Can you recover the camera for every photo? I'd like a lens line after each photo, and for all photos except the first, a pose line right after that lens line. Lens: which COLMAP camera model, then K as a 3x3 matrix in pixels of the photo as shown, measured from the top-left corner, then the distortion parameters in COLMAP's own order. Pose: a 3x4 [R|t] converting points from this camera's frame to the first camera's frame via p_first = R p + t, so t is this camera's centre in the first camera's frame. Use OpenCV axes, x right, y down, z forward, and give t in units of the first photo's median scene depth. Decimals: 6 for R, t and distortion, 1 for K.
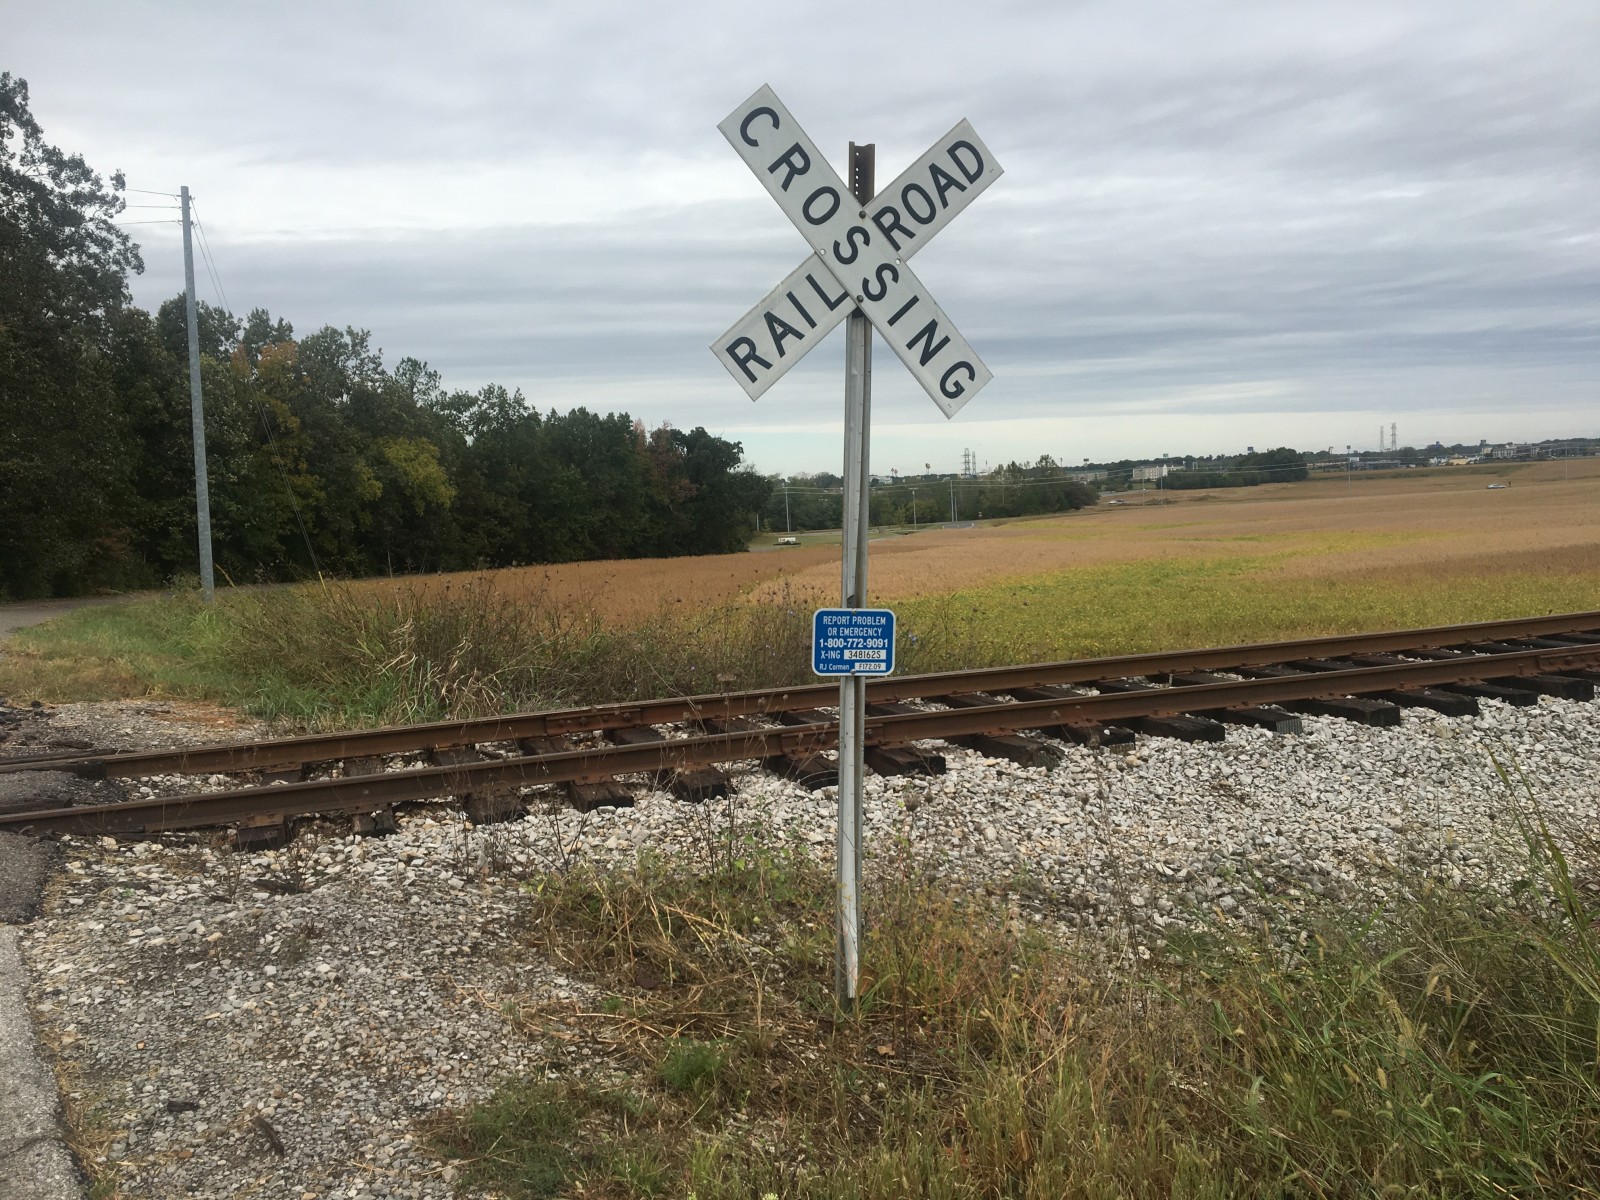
lens RADIAL K [[1330.4, 0, 795.7], [0, 1330.4, 604.3], [0, 0, 1]] dist [0.085441, -0.125779]
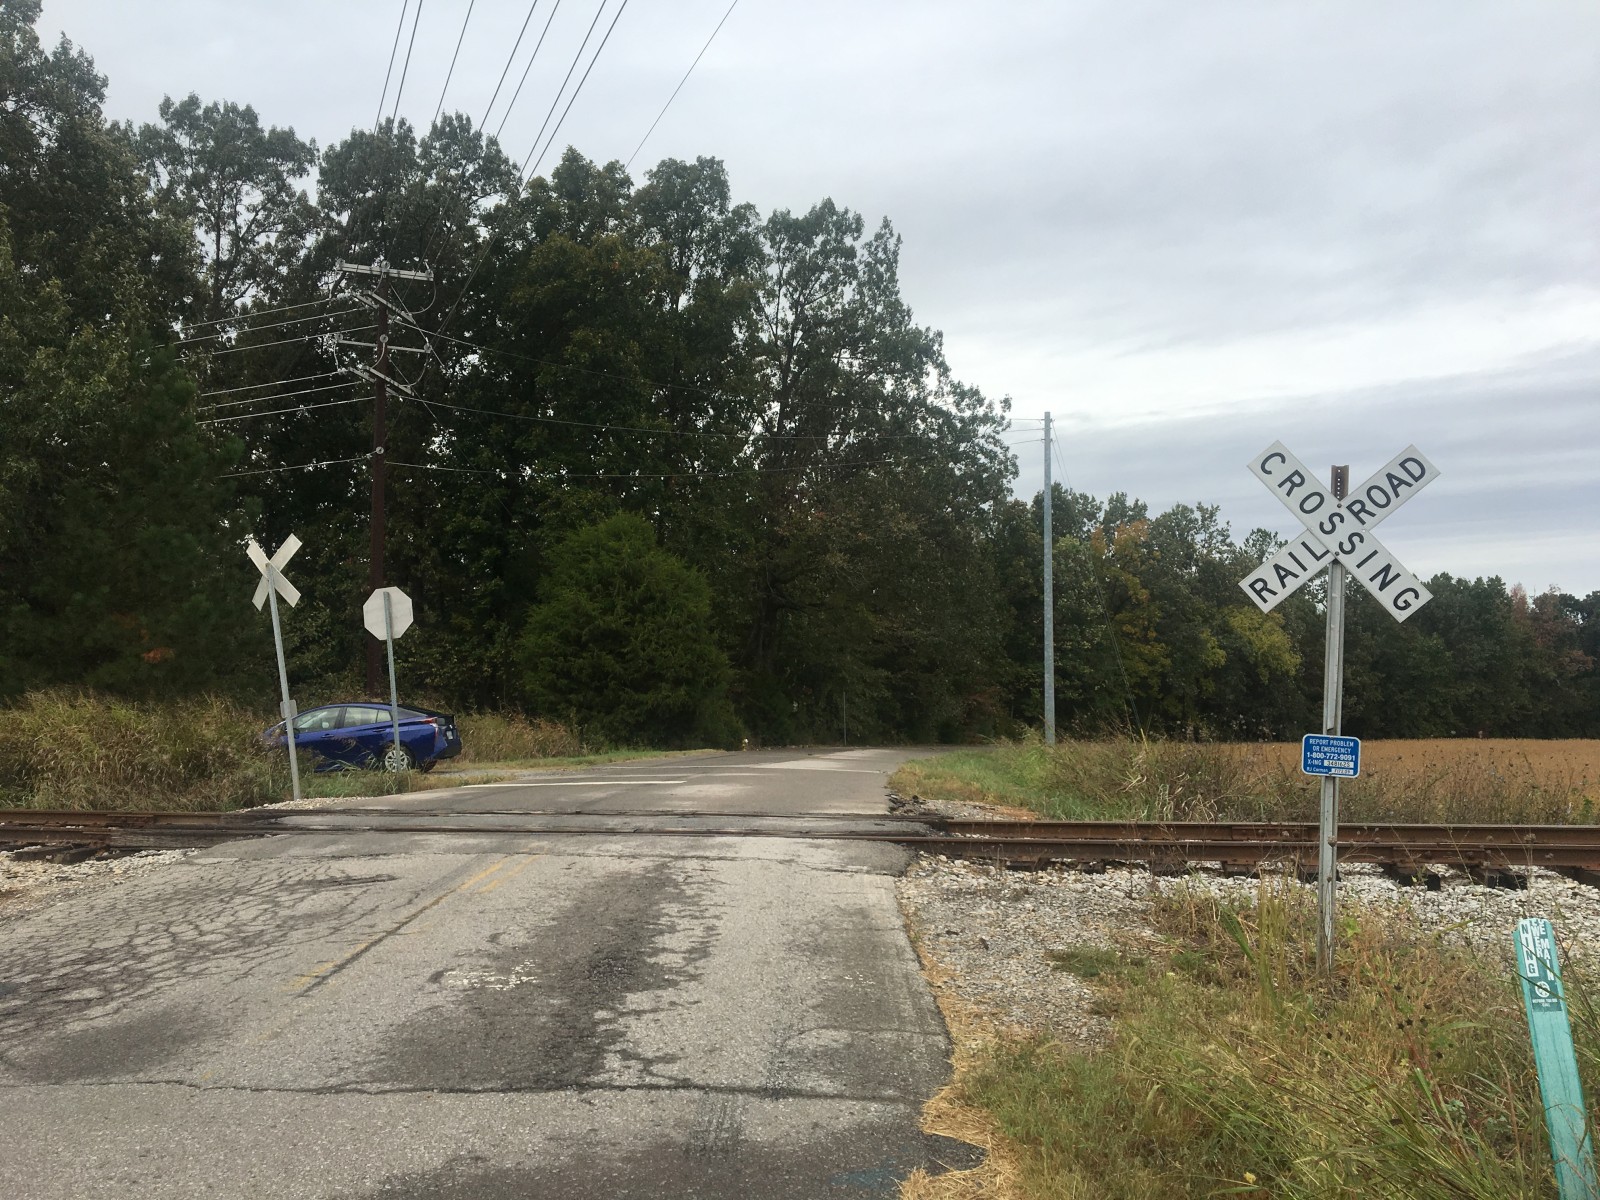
lens RADIAL K [[1336.4, 0, 765.1], [0, 1336.4, 630.9], [0, 0, 1]] dist [0.056305, -0.128358]
pose [[0.804105, 0.005365, -0.594463, 0.479345], [-0.067358, 0.994342, -0.082138, 0.060041], [0.590659, 0.106089, 0.799917, -0.792356]]
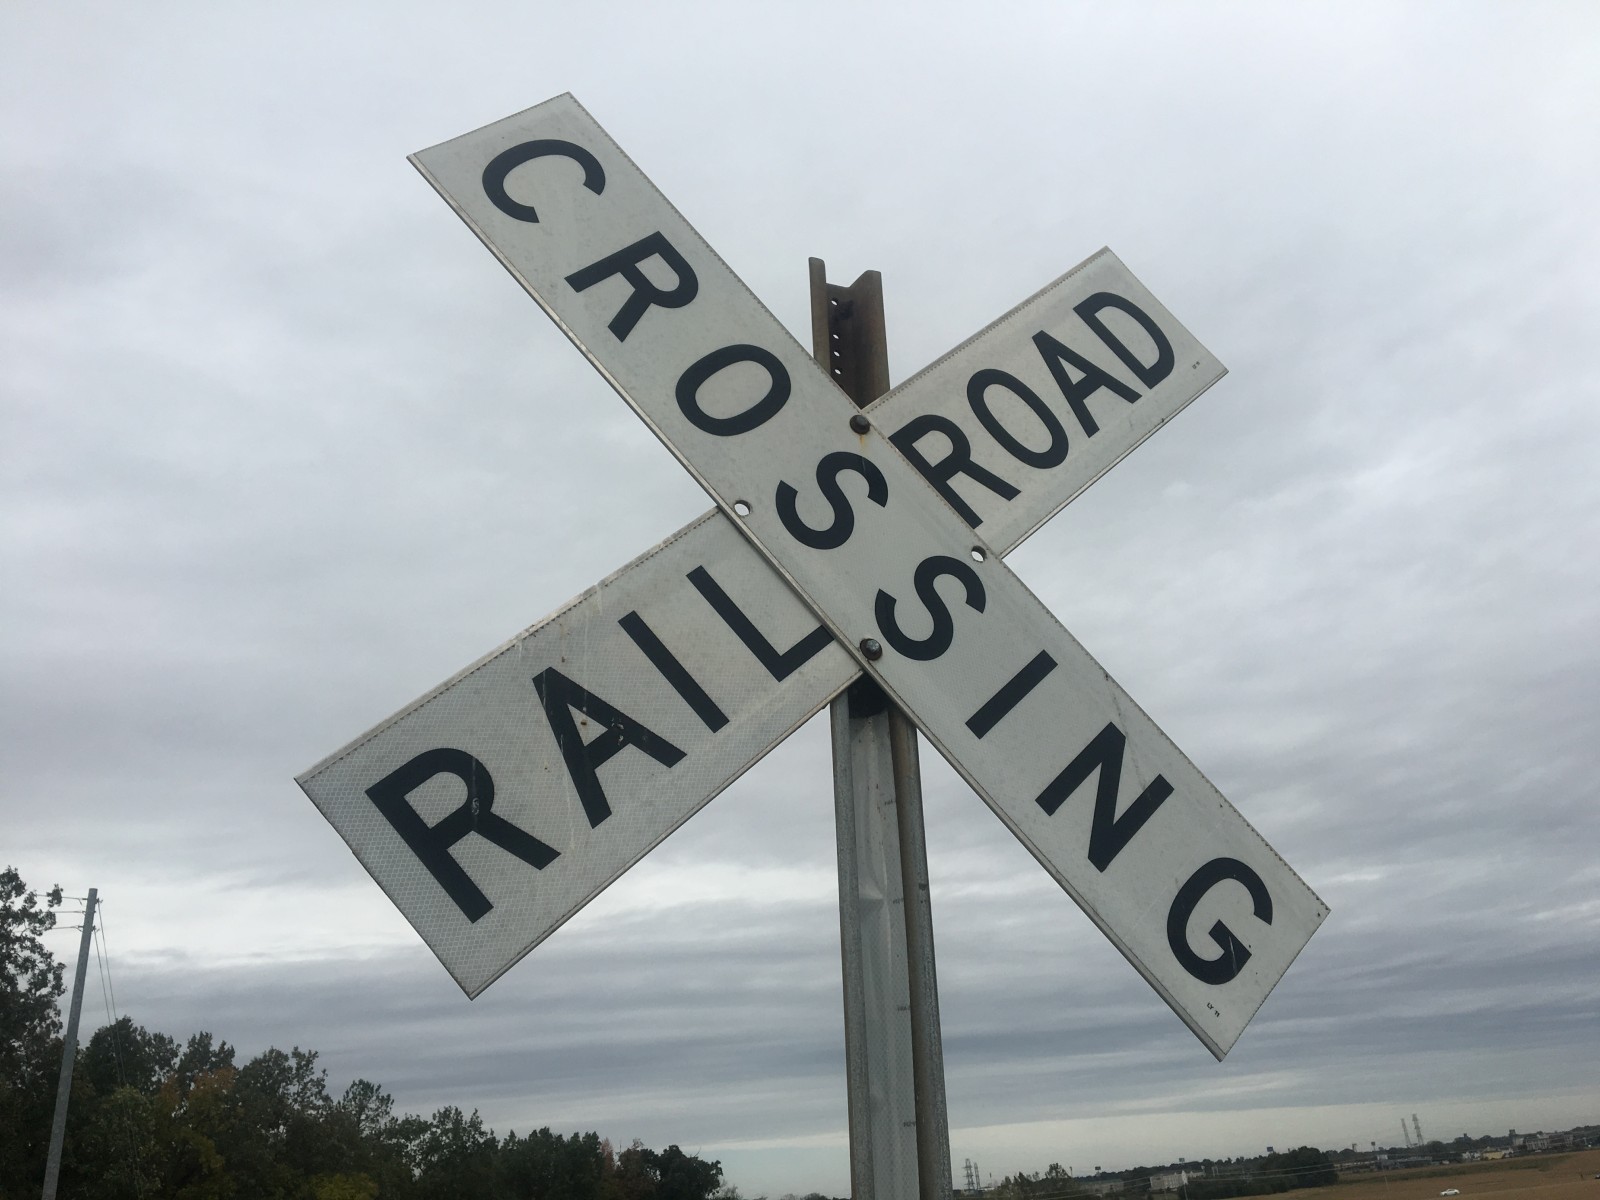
lens RADIAL K [[1330.4, 0, 795.7], [0, 1330.4, 604.3], [0, 0, 1]] dist [0.085441, -0.125779]
pose [[0.999229, -0.030961, 0.024133, 0.024043], [0.038812, 0.871324, -0.489171, -0.088546], [-0.005882, 0.489731, 0.871854, 0.723493]]
